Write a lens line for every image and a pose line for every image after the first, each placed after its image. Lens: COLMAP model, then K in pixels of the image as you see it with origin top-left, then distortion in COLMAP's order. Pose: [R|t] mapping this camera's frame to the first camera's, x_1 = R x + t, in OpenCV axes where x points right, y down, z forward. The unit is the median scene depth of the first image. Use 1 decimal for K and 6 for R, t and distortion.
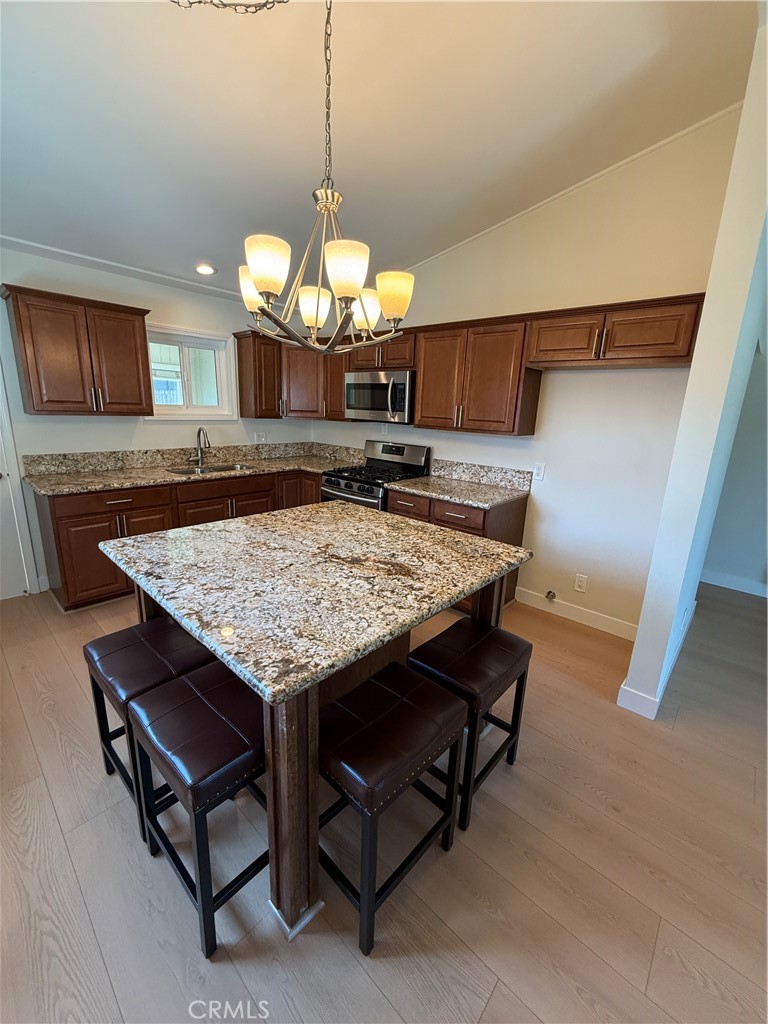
lens RADIAL K [[409.2, 0, 384.3], [0, 409.2, 508.9], [0, 0, 1]] dist [0.001437, 0.000060]
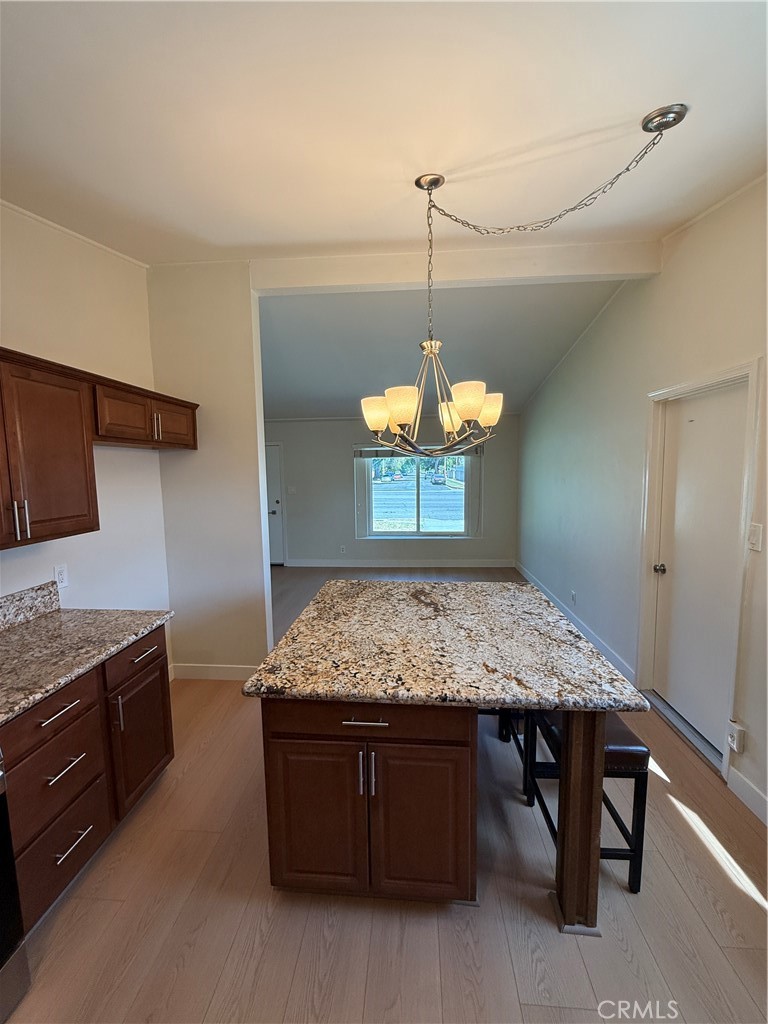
lens RADIAL K [[409.2, 0, 379.9], [0, 409.2, 508.3], [0, 0, 1]] dist [0.001437, 0.000060]
pose [[-0.609230, -0.110492, 0.785258, -0.551852], [0.182414, 0.944163, 0.274375, -0.319011], [-0.771728, 0.310400, -0.555057, 0.982836]]
